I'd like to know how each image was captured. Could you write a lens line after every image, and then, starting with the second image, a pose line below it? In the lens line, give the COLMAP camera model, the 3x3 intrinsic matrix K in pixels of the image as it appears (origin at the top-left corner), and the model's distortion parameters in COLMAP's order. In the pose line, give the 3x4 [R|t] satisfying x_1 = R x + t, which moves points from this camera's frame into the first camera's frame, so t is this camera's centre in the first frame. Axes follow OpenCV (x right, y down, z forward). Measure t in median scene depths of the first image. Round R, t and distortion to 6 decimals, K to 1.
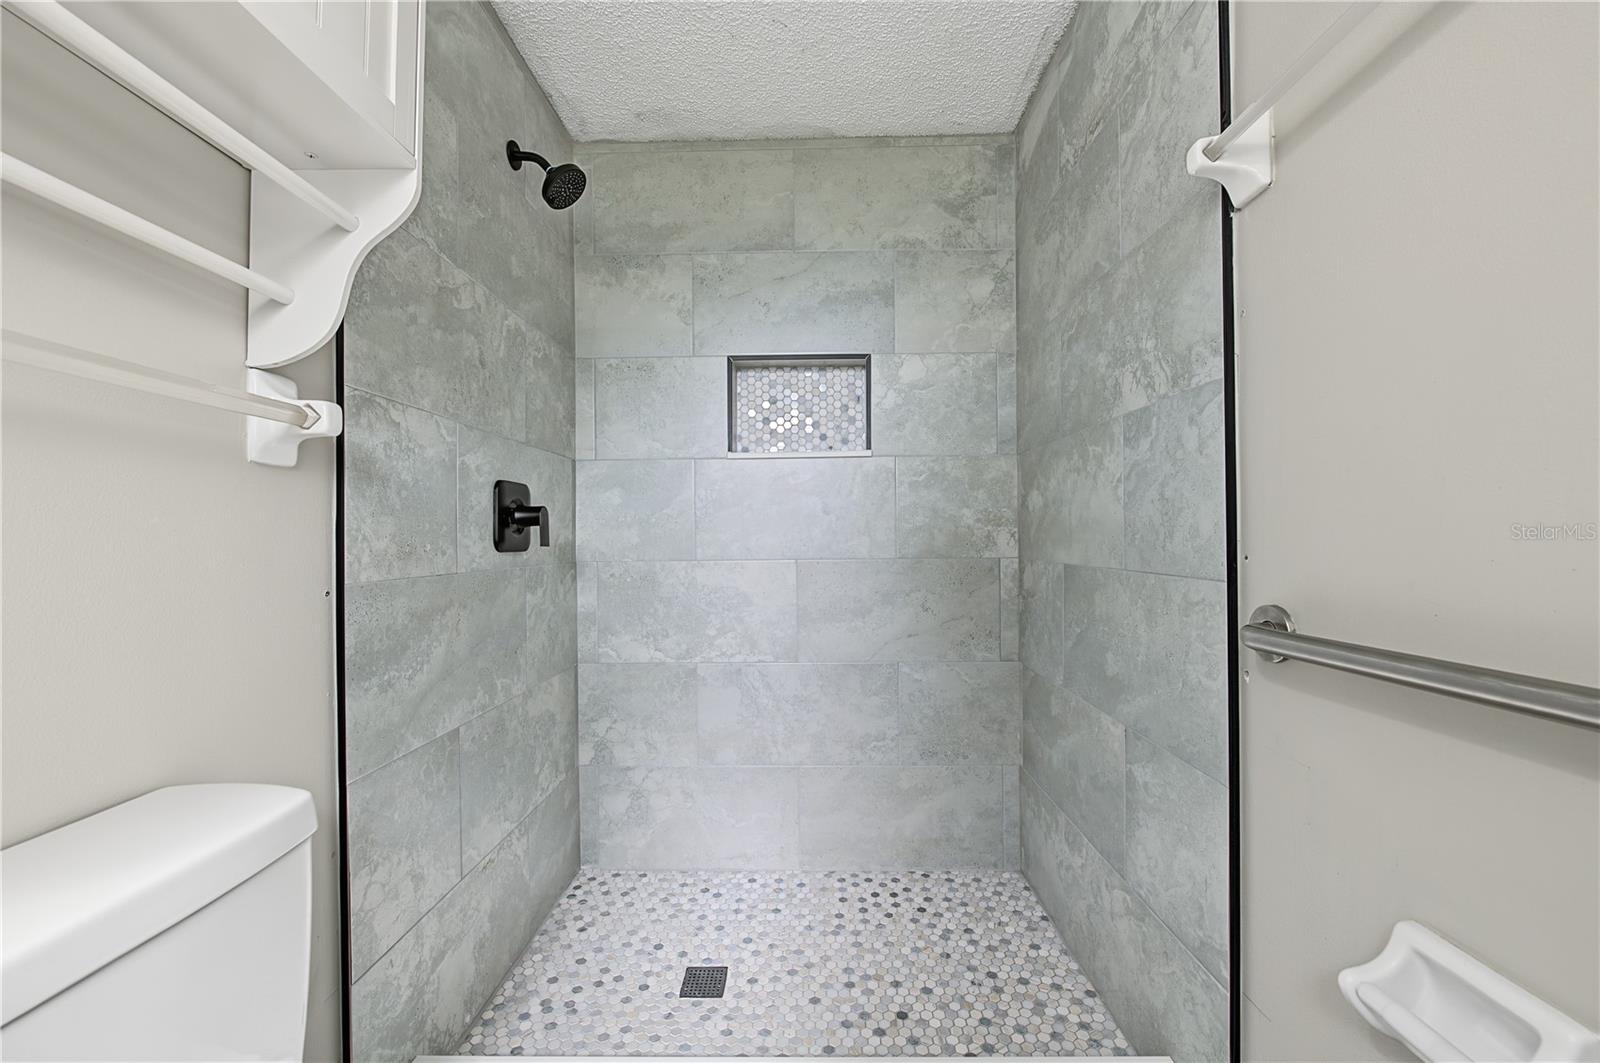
lens RADIAL K [[626.4, 0, 800.0], [0, 626.4, 531.5], [0, 0, 1]] dist [0.003184, -0.003413]
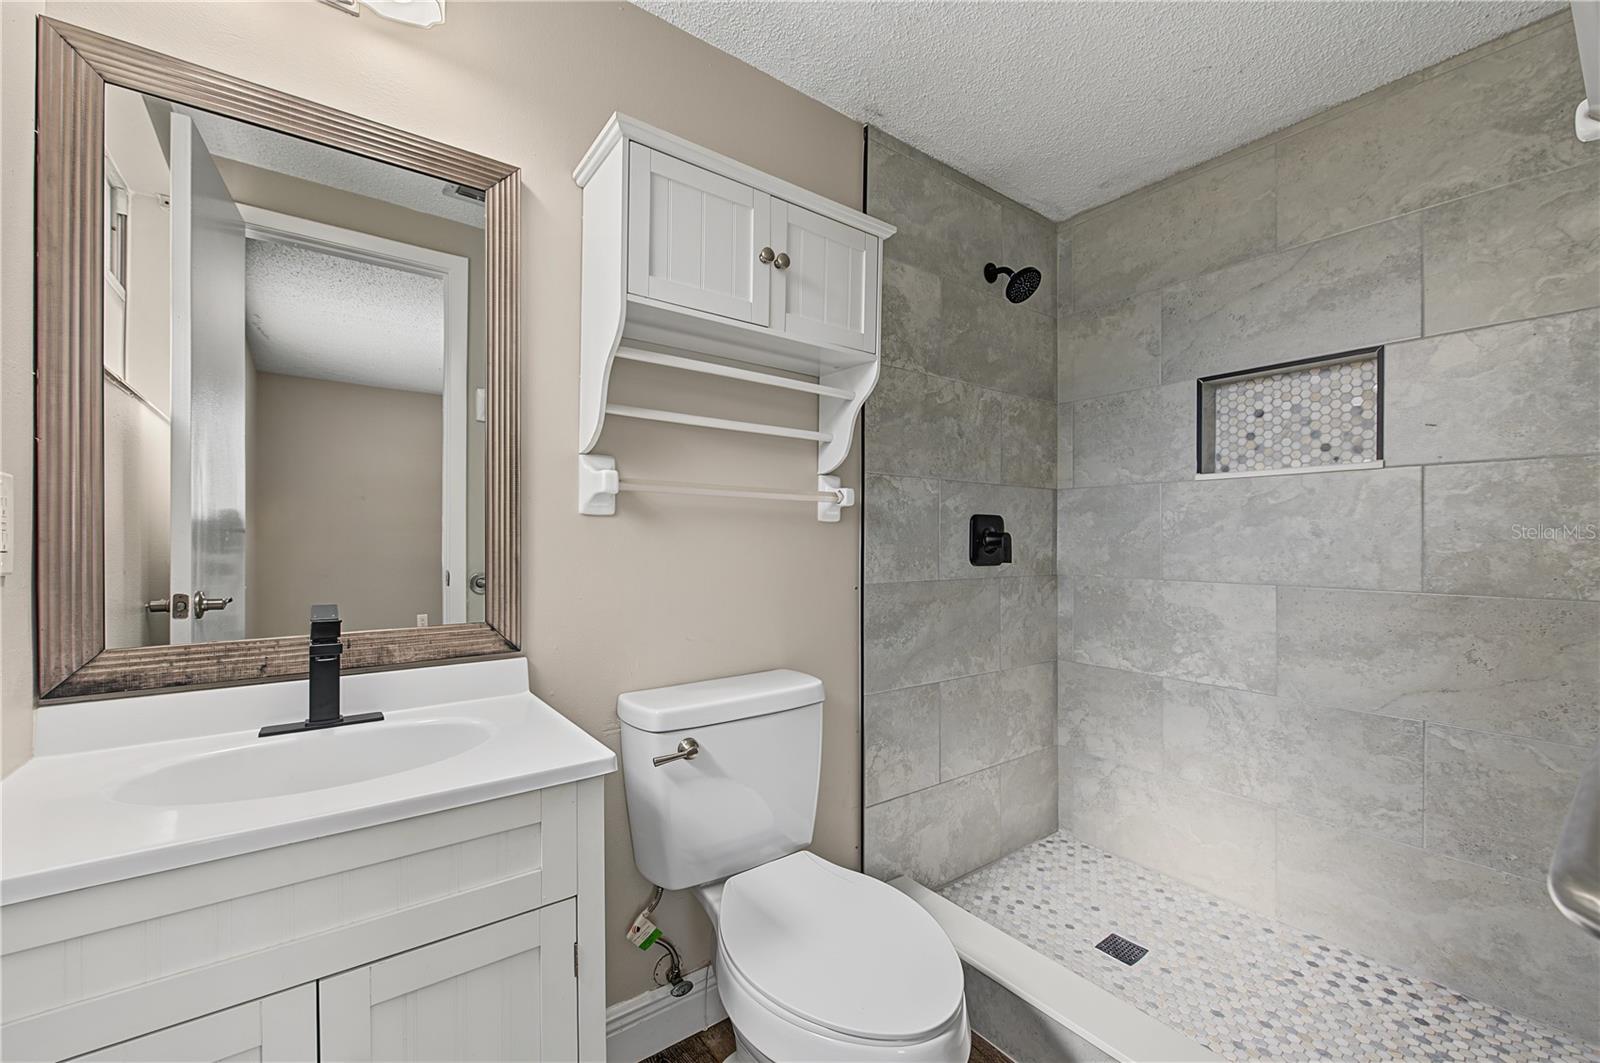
lens RADIAL K [[626.4, 0, 800.0], [0, 626.4, 531.5], [0, 0, 1]] dist [0.003184, -0.003413]
pose [[0.615568, 0.000289, -0.788084, 0.305806], [-0.002044, 0.999997, -0.001230, -0.033397], [0.788081, 0.002368, 0.615567, -0.134231]]
